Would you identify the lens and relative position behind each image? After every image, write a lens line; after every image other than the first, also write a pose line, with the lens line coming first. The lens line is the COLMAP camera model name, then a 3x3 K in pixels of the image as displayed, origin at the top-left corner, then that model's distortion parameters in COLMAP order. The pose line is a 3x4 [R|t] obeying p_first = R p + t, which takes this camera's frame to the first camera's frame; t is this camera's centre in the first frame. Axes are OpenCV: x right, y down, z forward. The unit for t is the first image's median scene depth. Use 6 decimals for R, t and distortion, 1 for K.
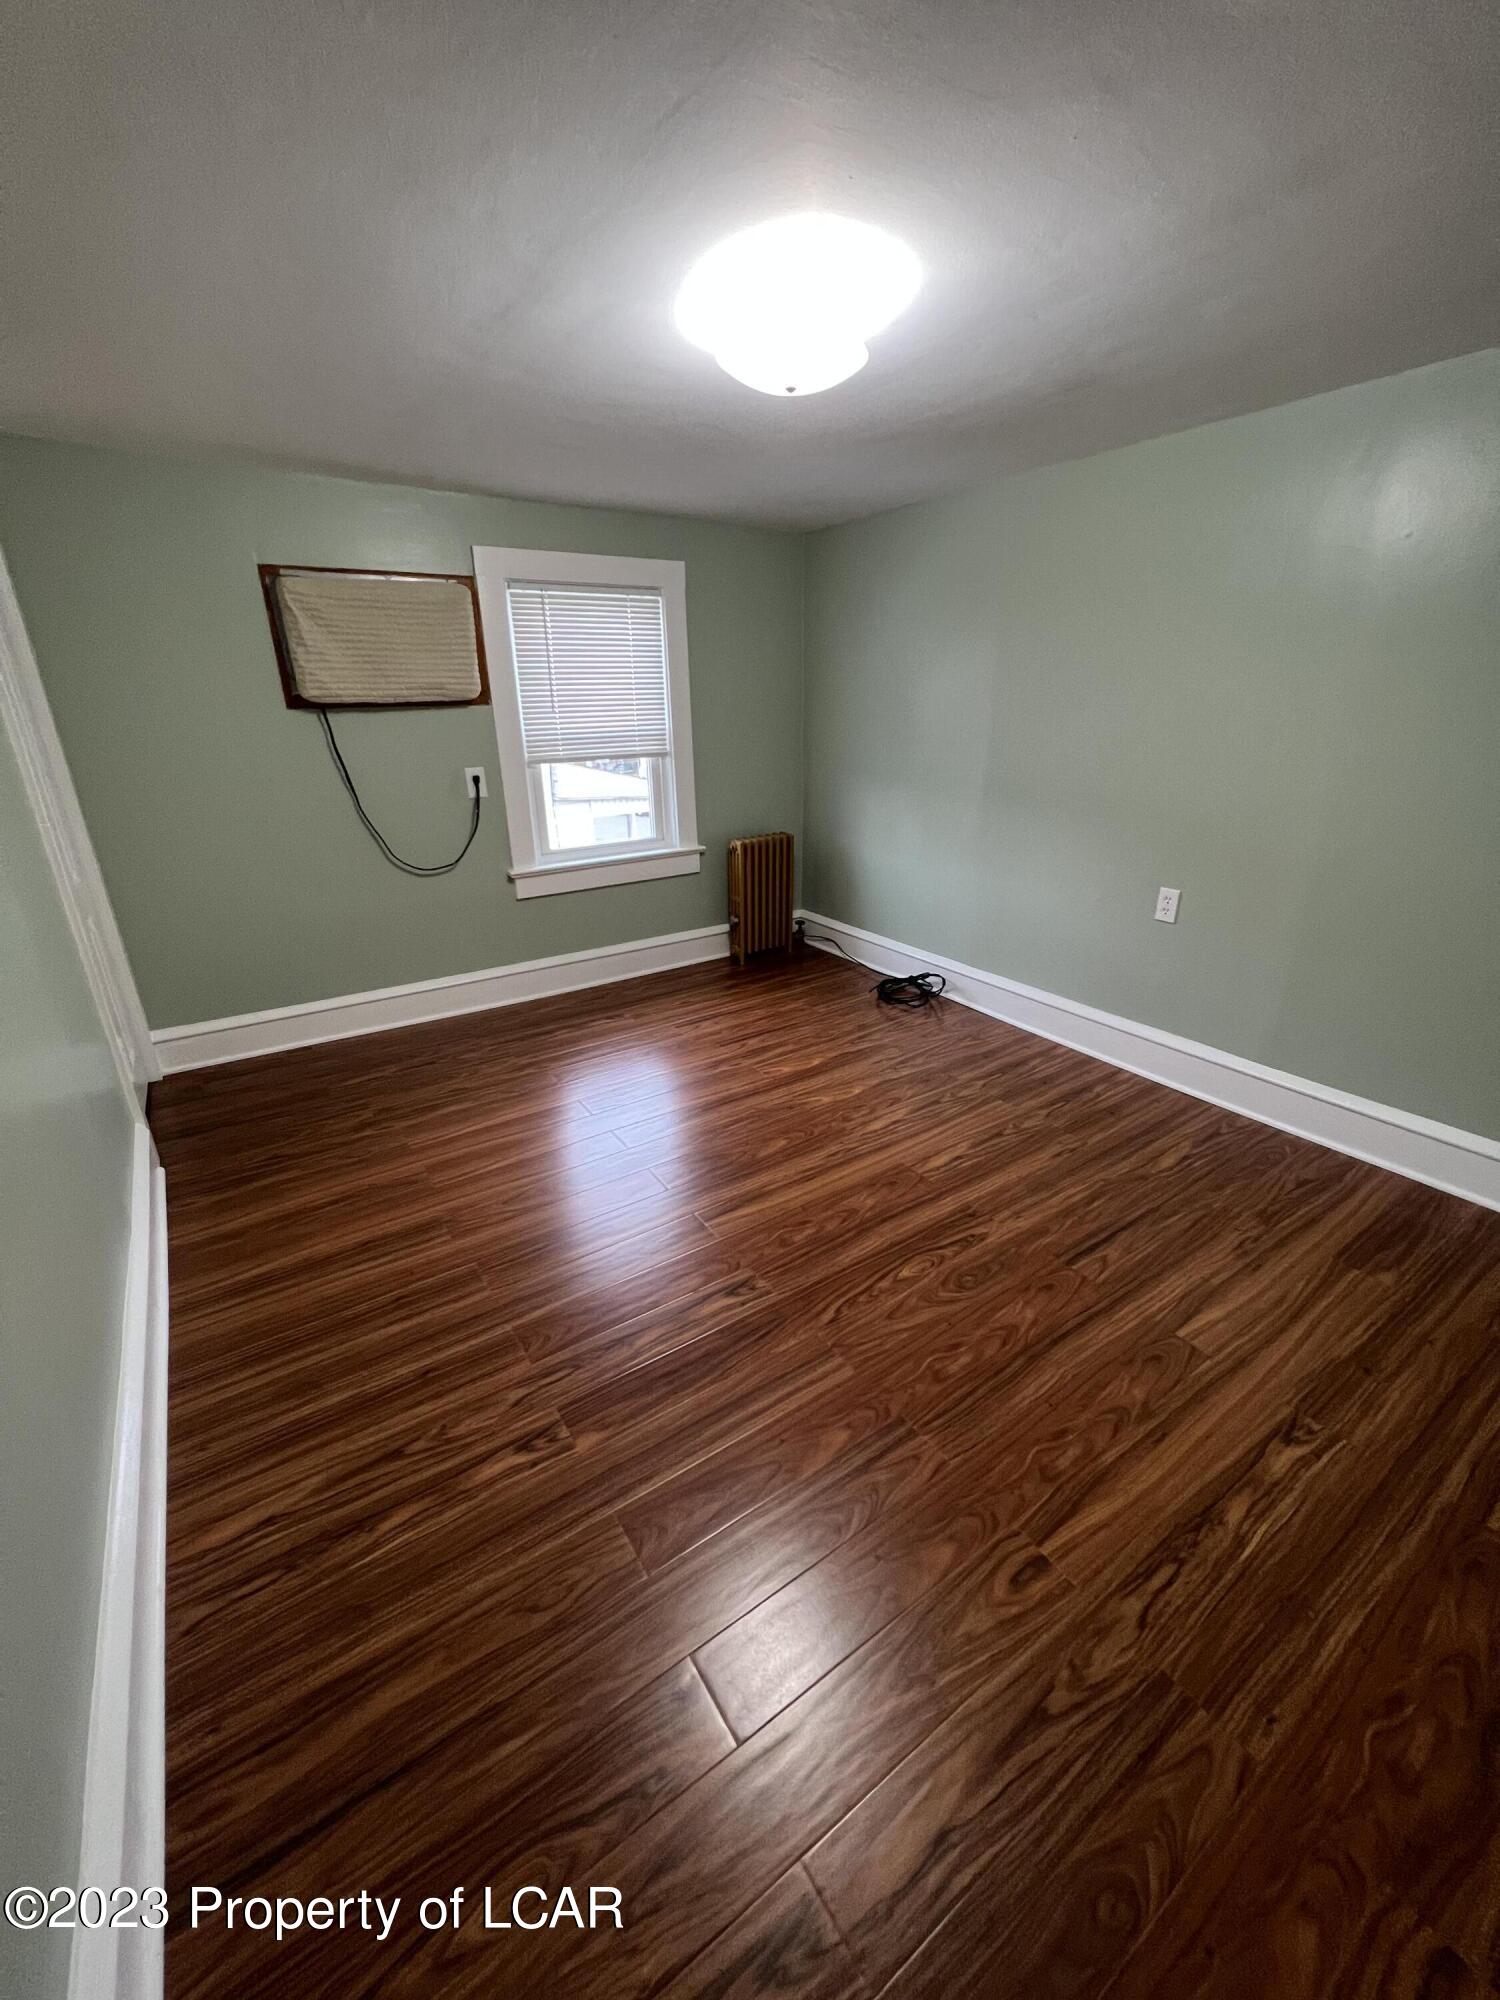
lens RADIAL K [[795.8, 0, 748.0], [0, 795.8, 997.1], [0, 0, 1]] dist [0.001009, 0.000735]
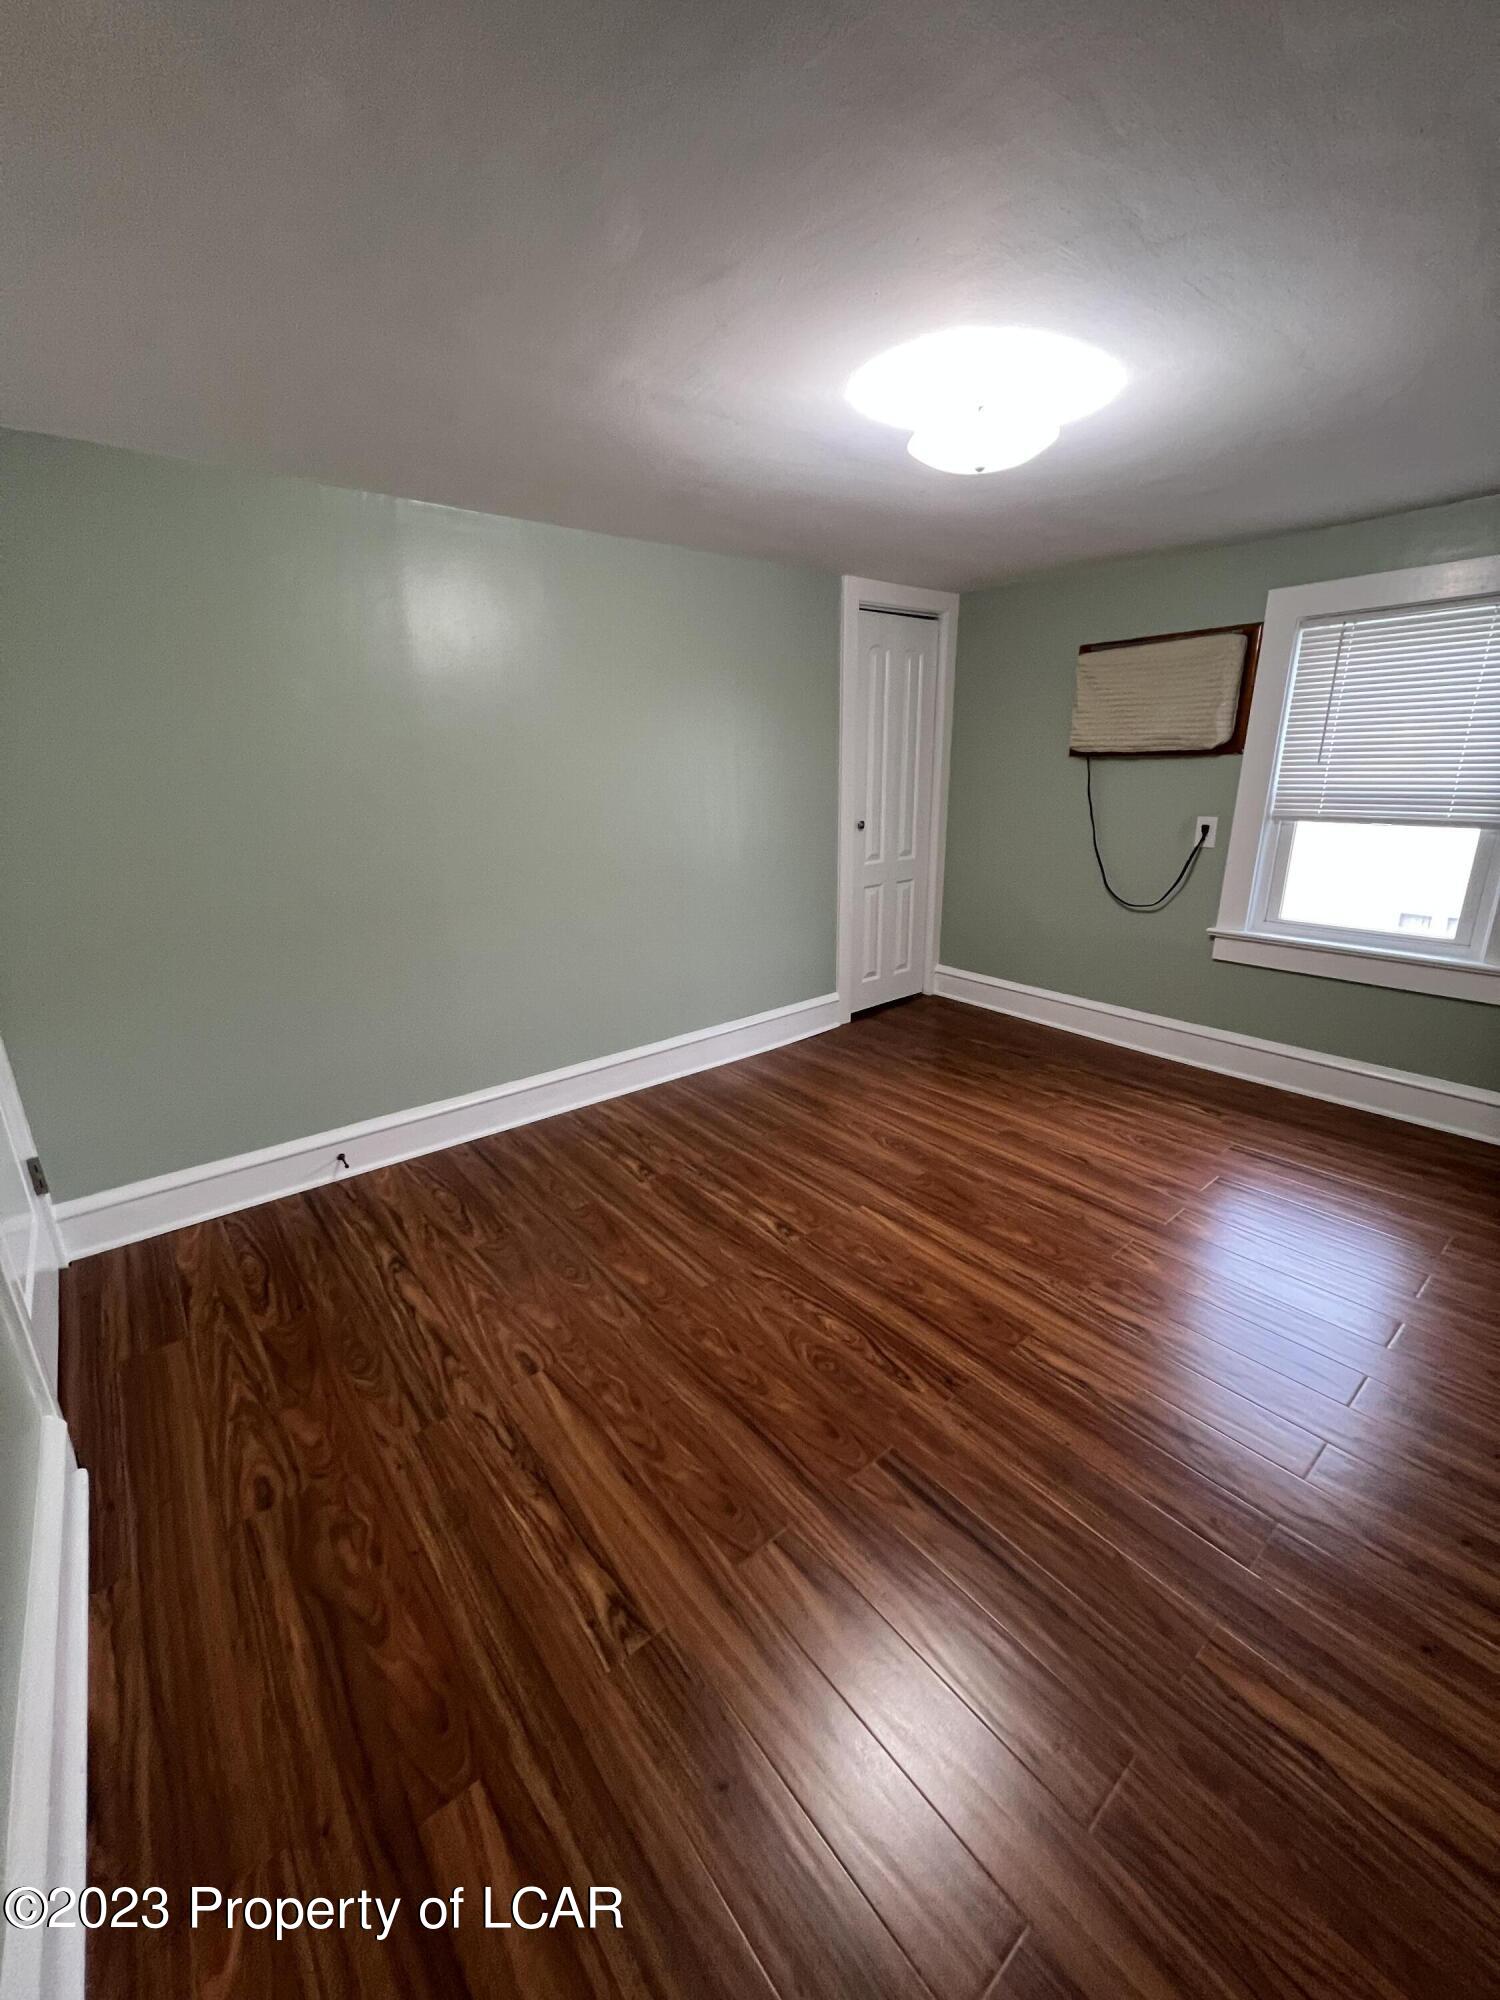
lens RADIAL K [[795.8, 0, 748.0], [0, 795.8, 997.1], [0, 0, 1]] dist [0.001009, 0.000735]
pose [[0.090696, 0.300064, -0.949598, 1.093755], [-0.338468, 0.906054, 0.253977, -0.261763], [0.936597, 0.298374, 0.183738, 0.643831]]
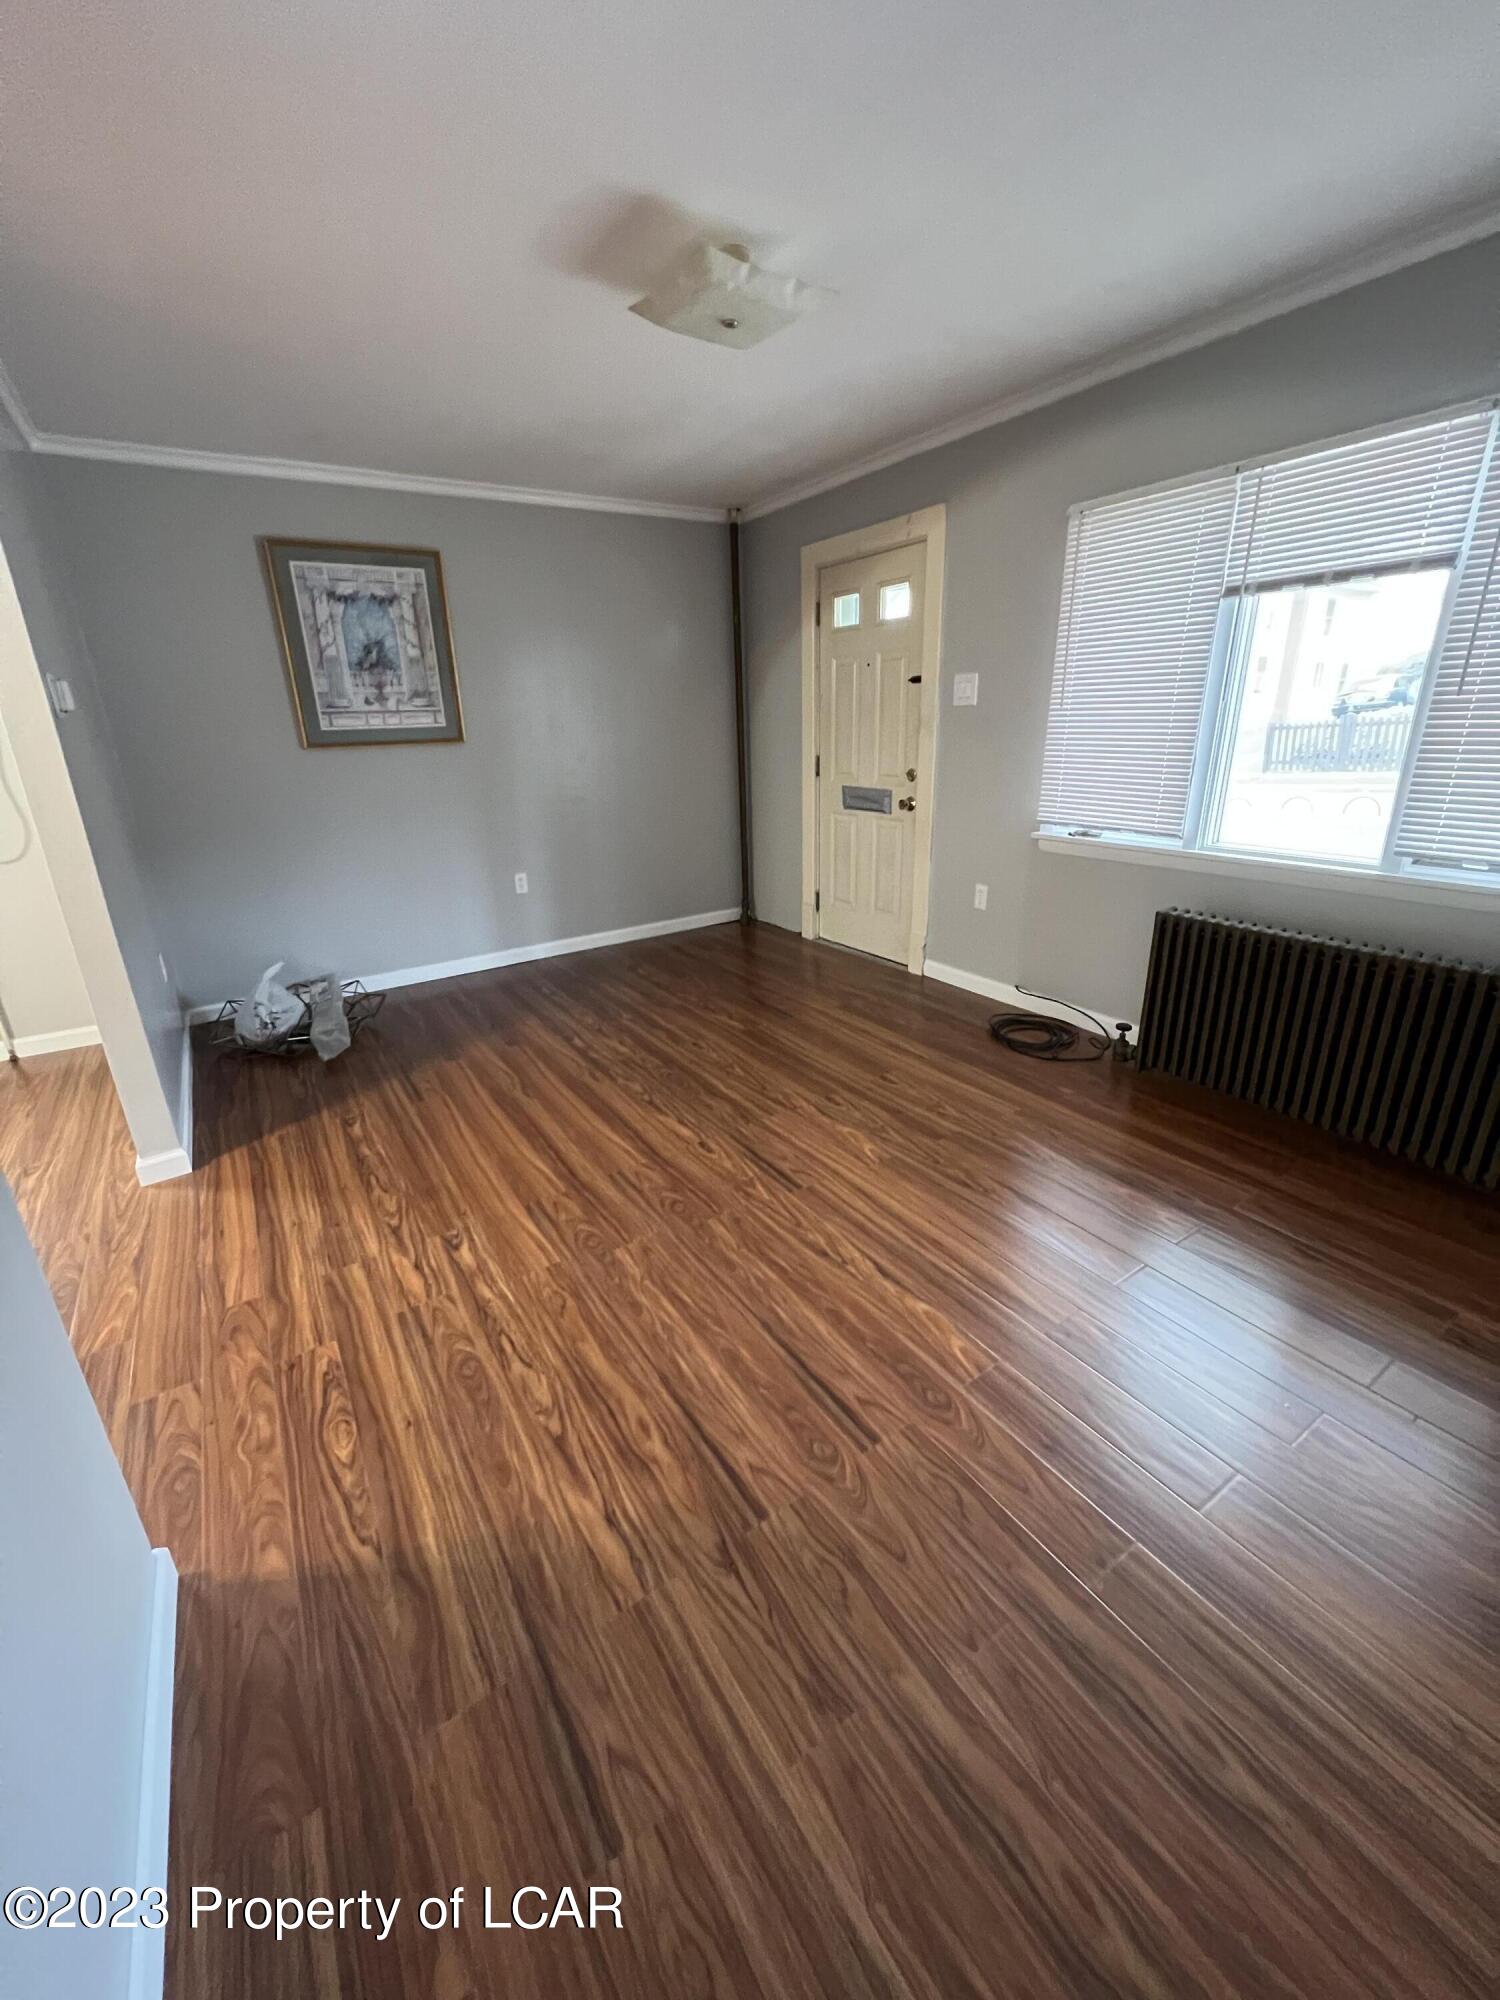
lens RADIAL K [[795.8, 0, 748.0], [0, 795.8, 997.1], [0, 0, 1]] dist [0.001009, 0.000735]
pose [[0.015827, -0.321116, 0.946907, -0.433245], [0.387606, 0.874944, 0.290233, -0.041604], [-0.921689, 0.362434, 0.138315, 0.127731]]
